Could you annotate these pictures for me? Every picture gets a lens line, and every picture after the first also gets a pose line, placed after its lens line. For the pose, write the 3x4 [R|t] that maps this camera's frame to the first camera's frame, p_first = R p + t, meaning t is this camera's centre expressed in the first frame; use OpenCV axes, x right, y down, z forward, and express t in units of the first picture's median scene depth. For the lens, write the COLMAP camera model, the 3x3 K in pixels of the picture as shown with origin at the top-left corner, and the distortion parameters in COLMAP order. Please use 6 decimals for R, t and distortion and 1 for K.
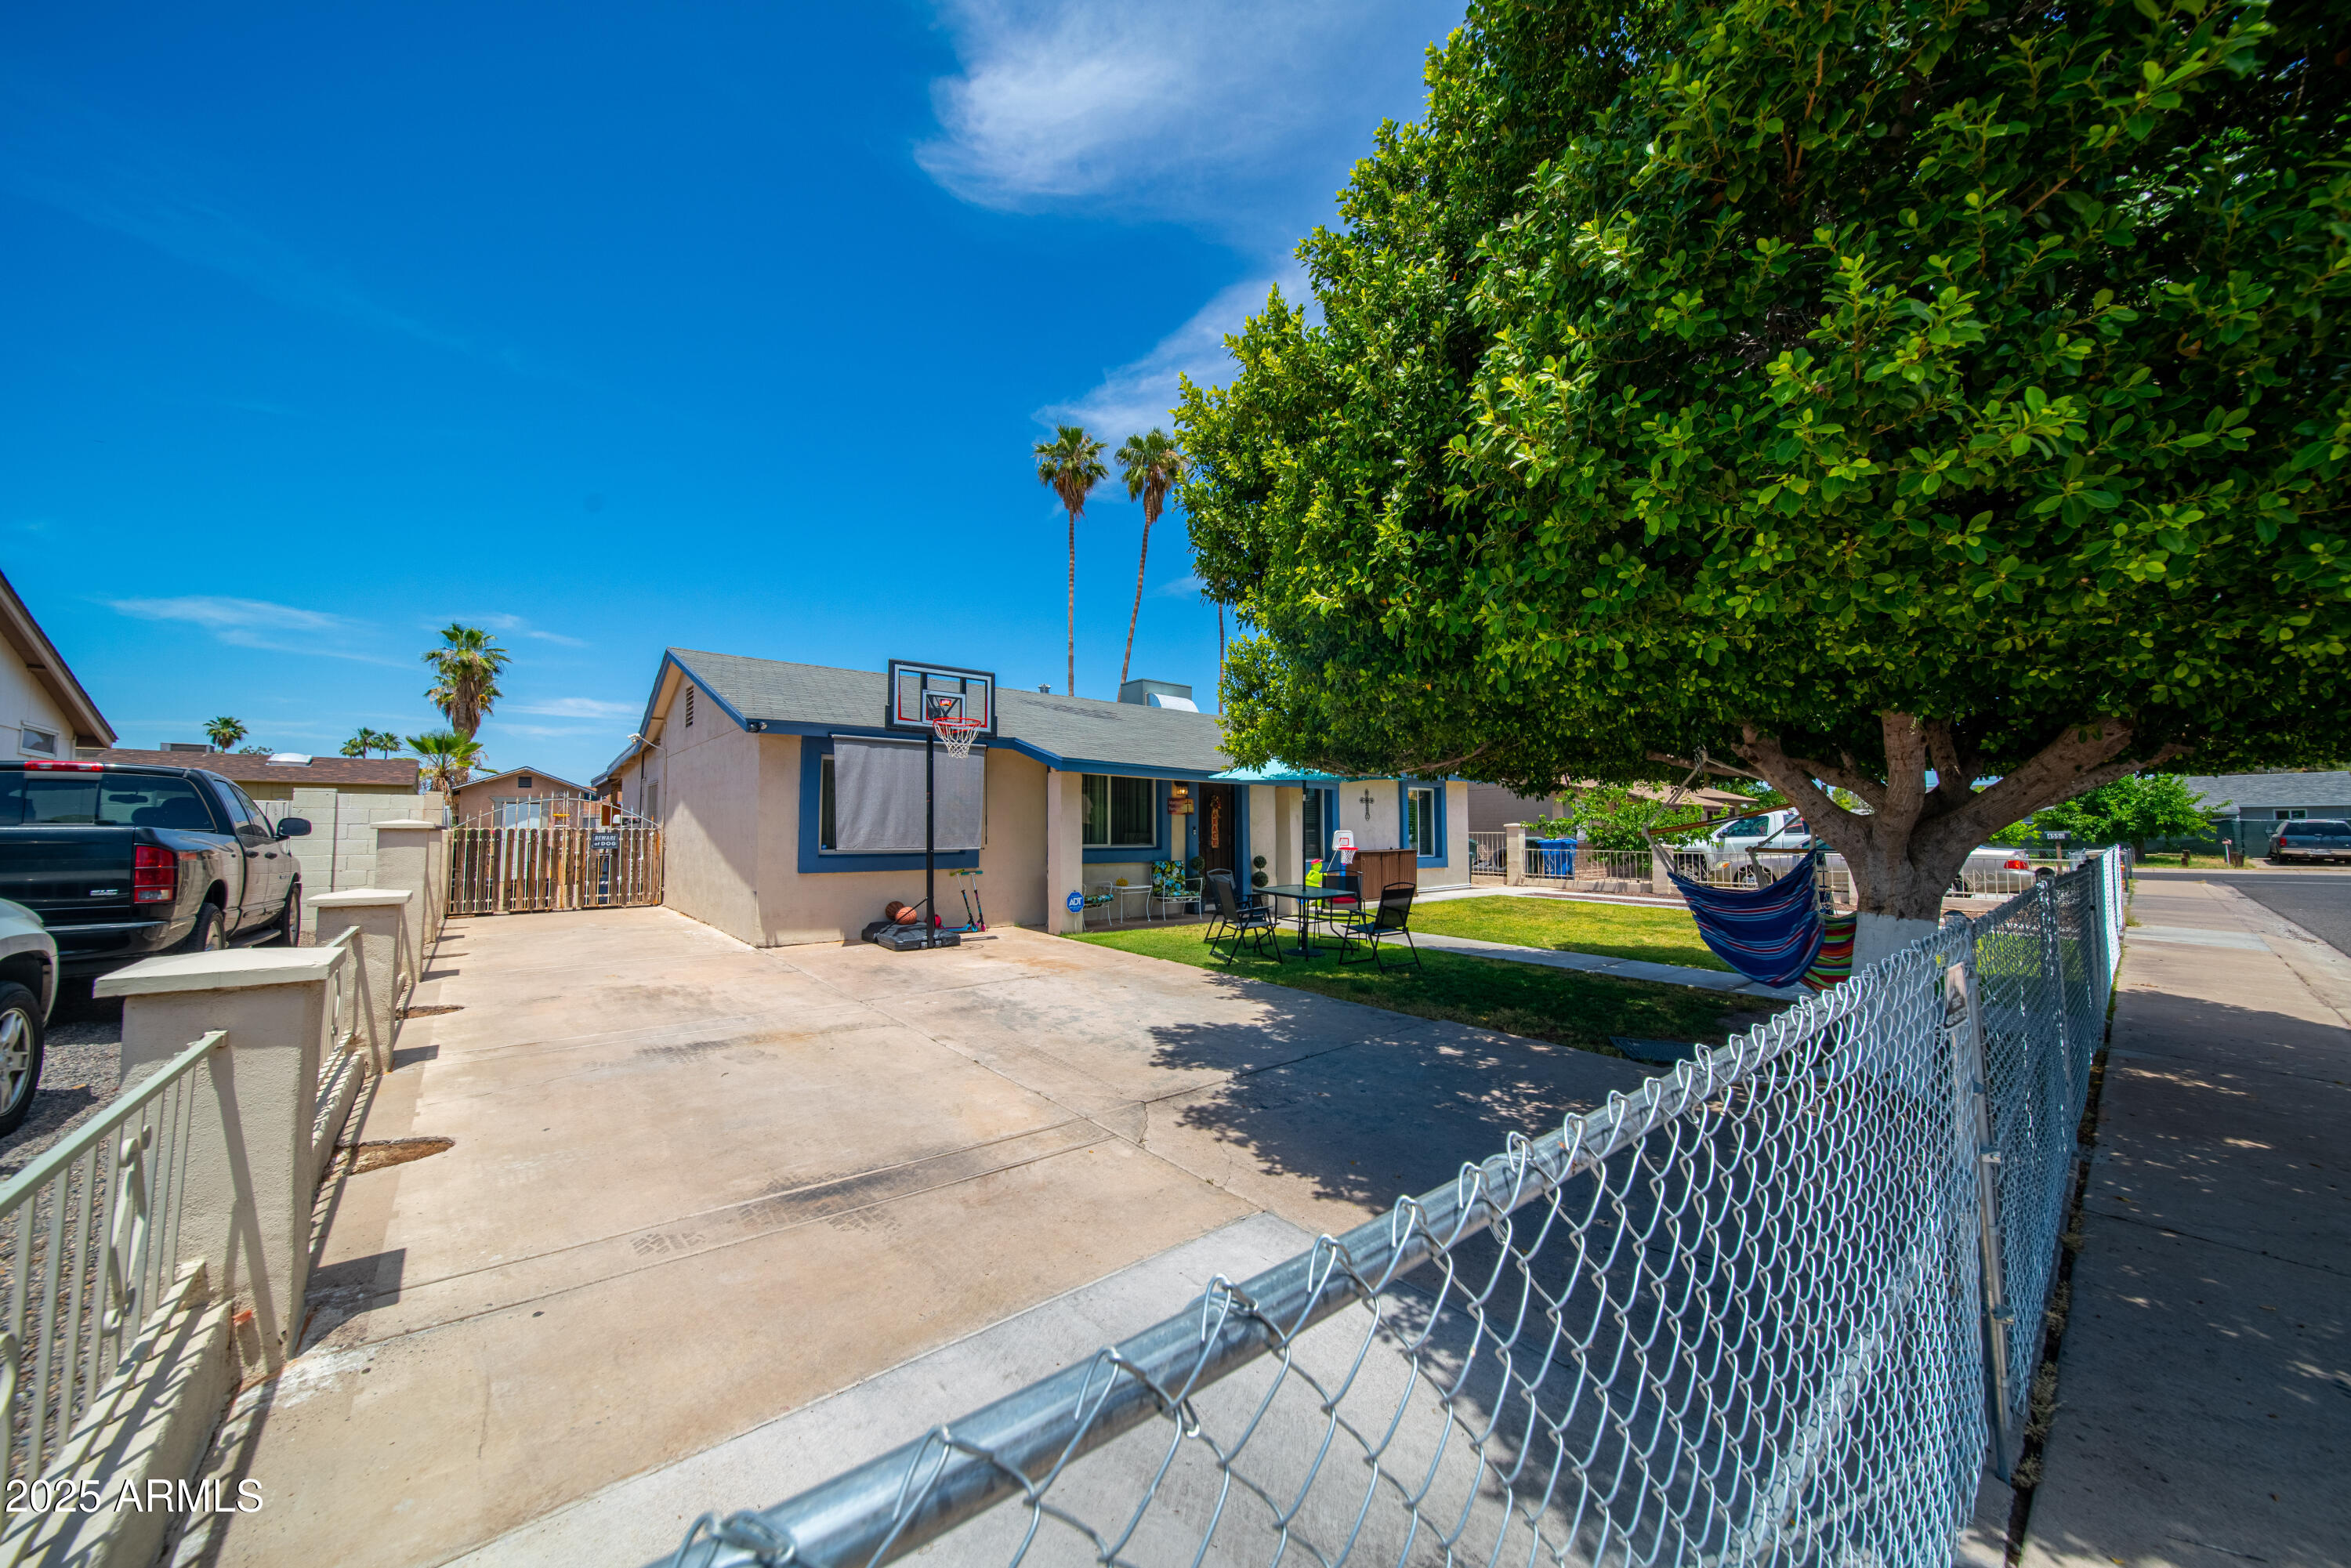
lens RADIAL K [[823.5, 0, 1197.9], [0, 823.5, 719.0], [0, 0, 1]] dist [-0.001153, -0.000053]
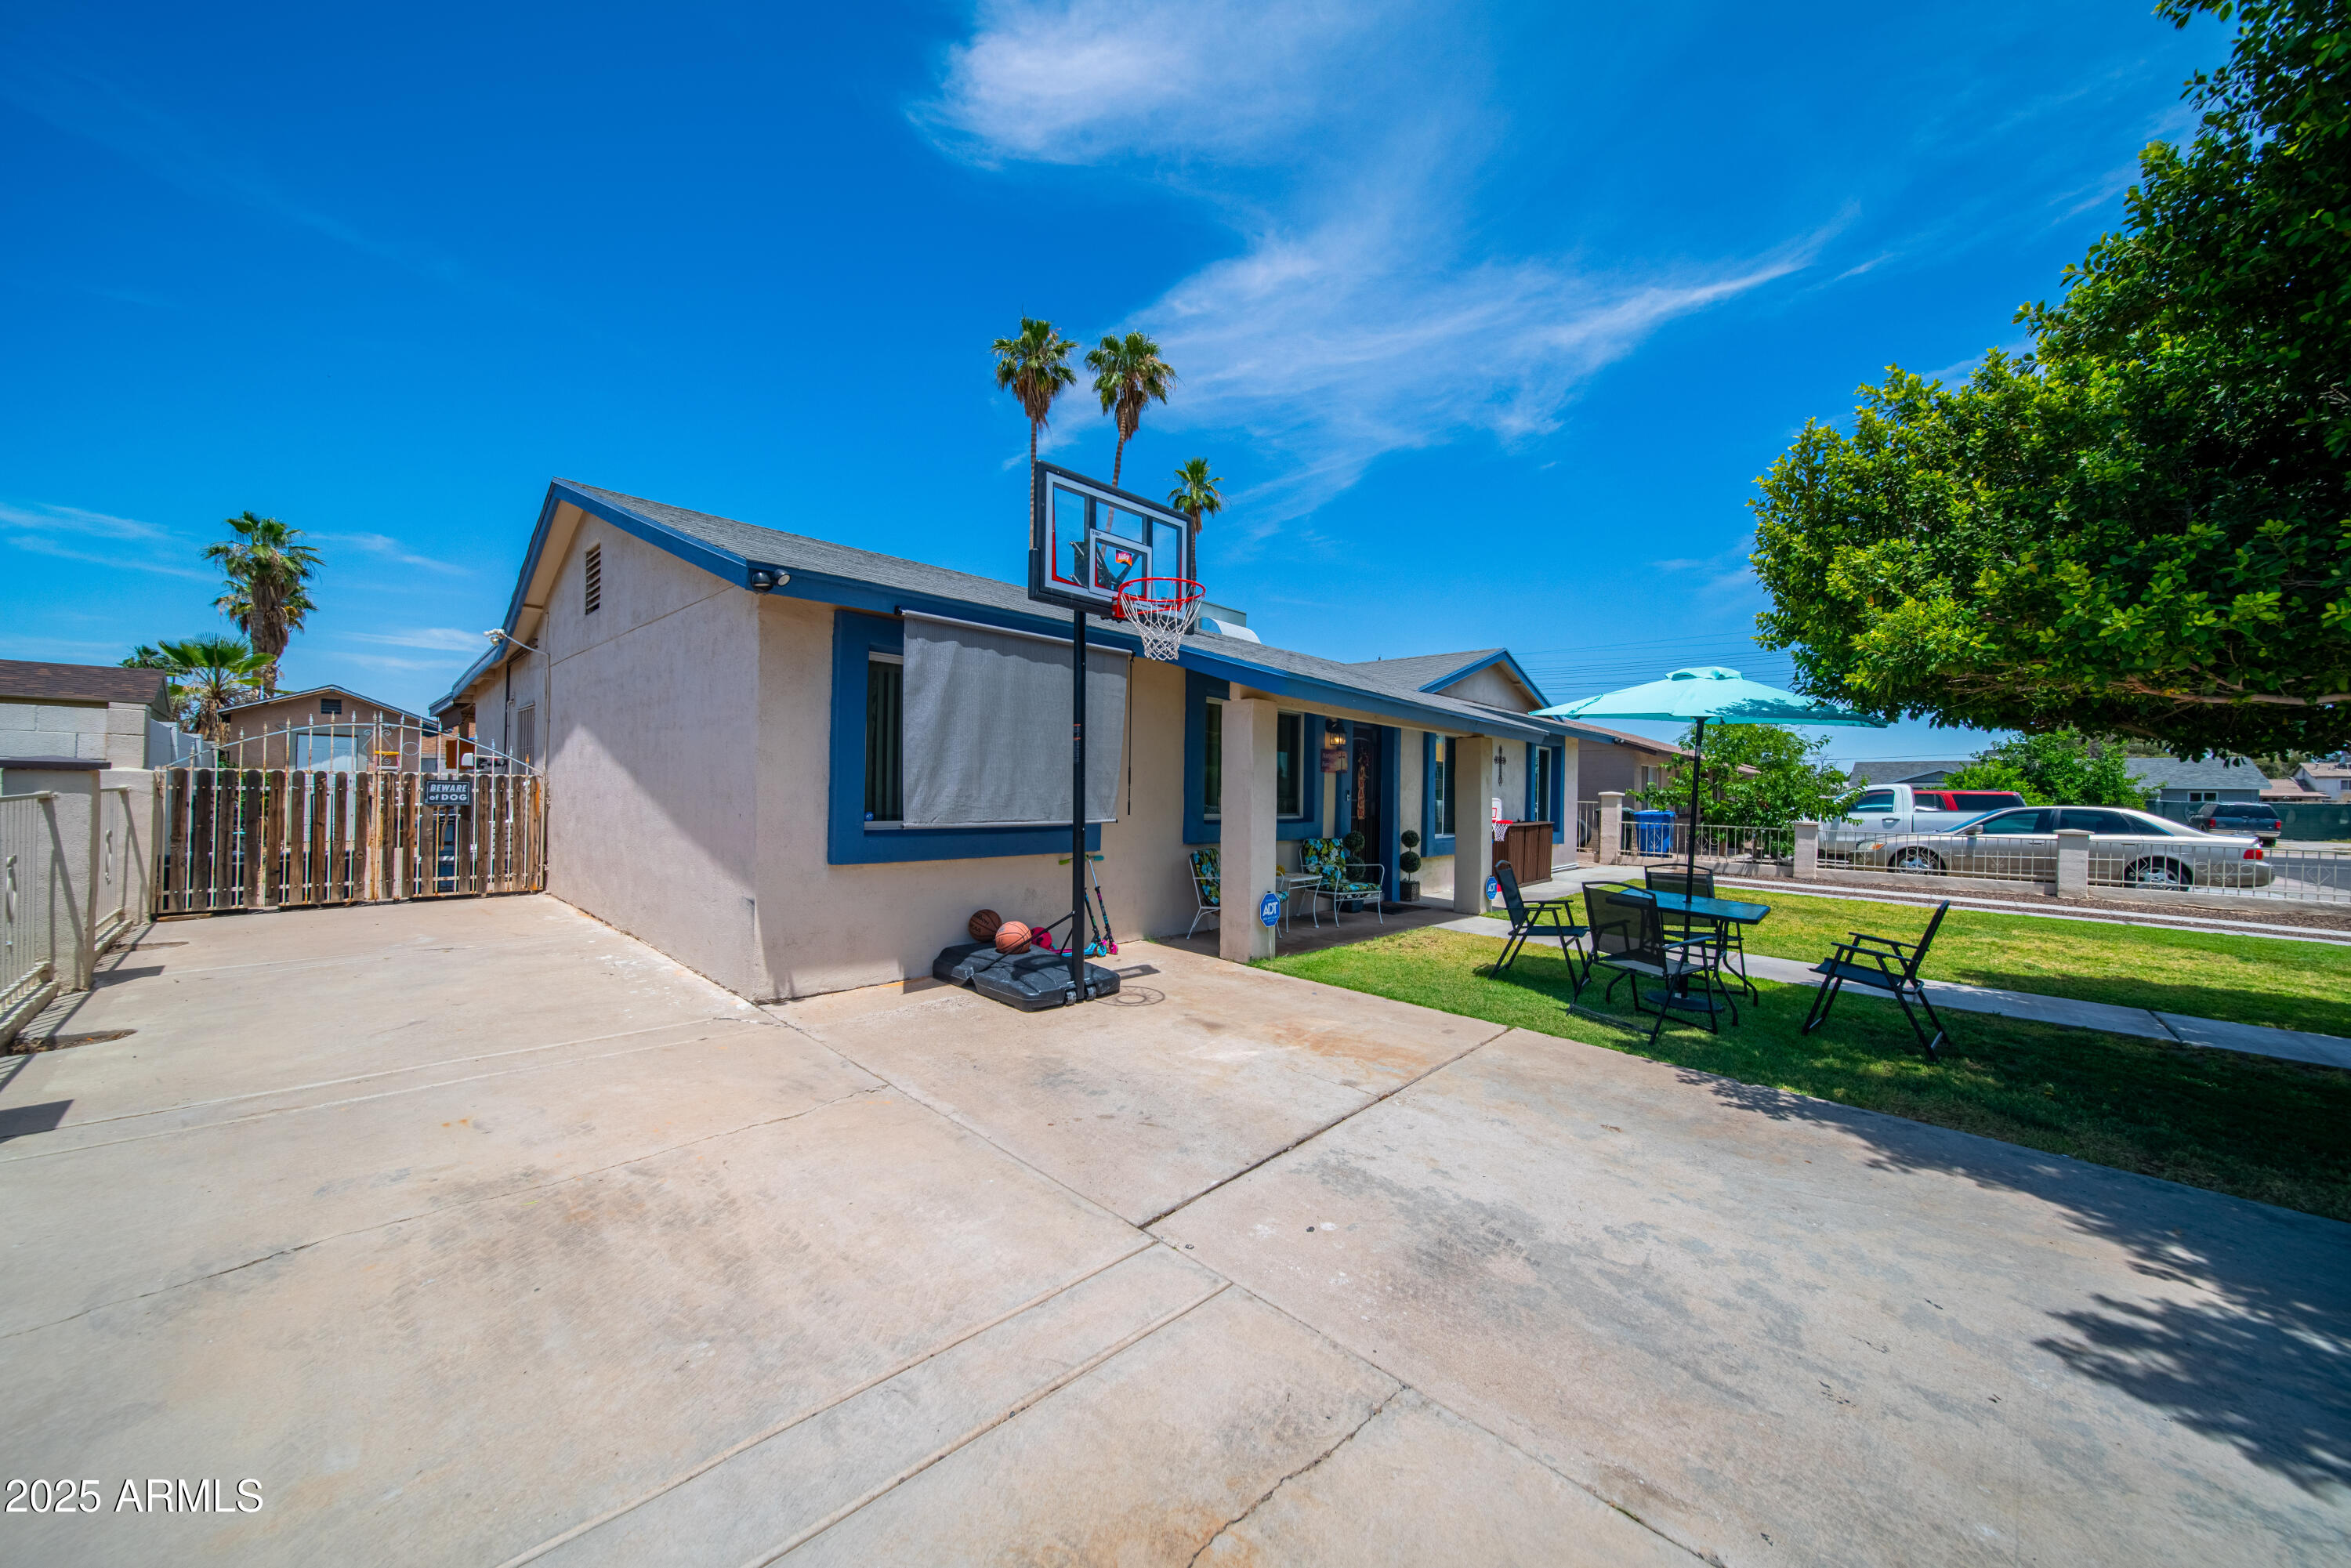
lens RADIAL K [[830.5, 0, 1195.3], [0, 830.5, 726.8], [0, 0, 1]] dist [-0.006608, -0.000088]
pose [[0.993749, 0.029367, 0.107701, -0.199607], [-0.035731, 0.997698, 0.057642, 0.036687], [-0.105761, -0.061130, 0.992511, 0.283833]]
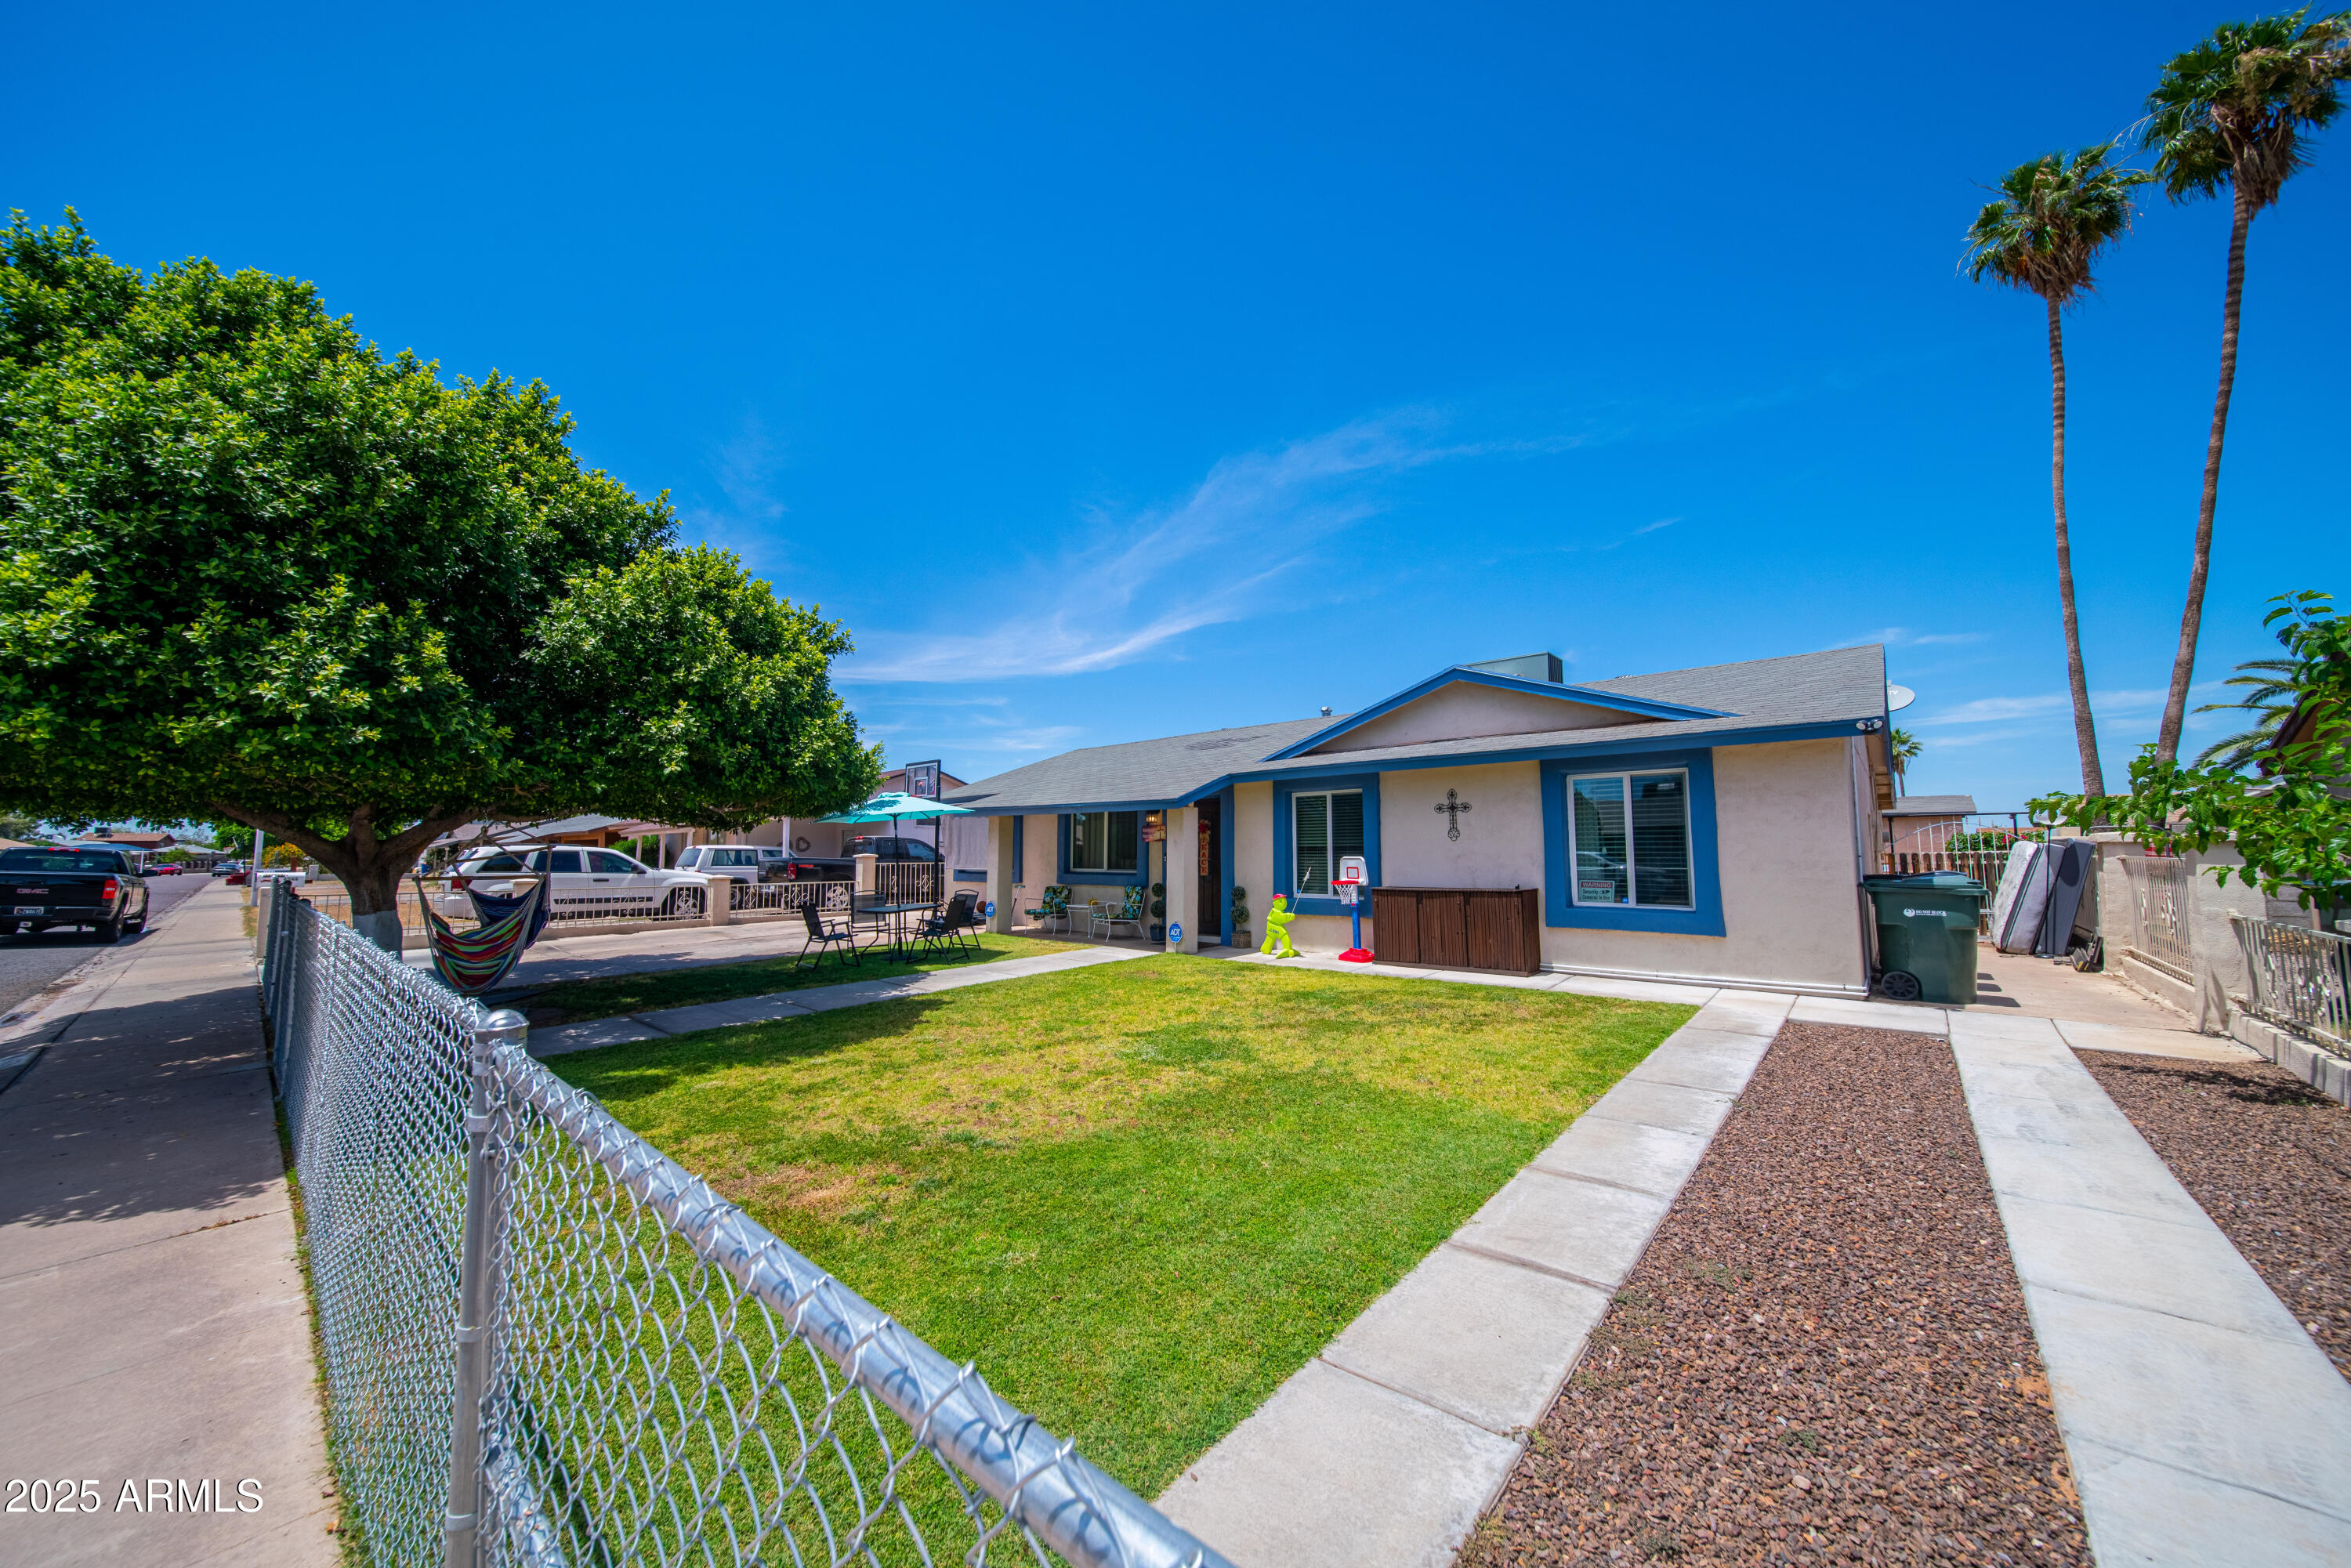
lens RADIAL K [[835.9, 0, 1189.2], [0, 835.9, 789.0], [0, 0, 1]] dist [-0.012402, 0.000181]
pose [[0.142645, -0.076165, -0.986839, 0.919248], [0.137707, 0.988865, -0.056417, 0.107524], [0.980148, -0.127847, 0.151545, 0.824508]]
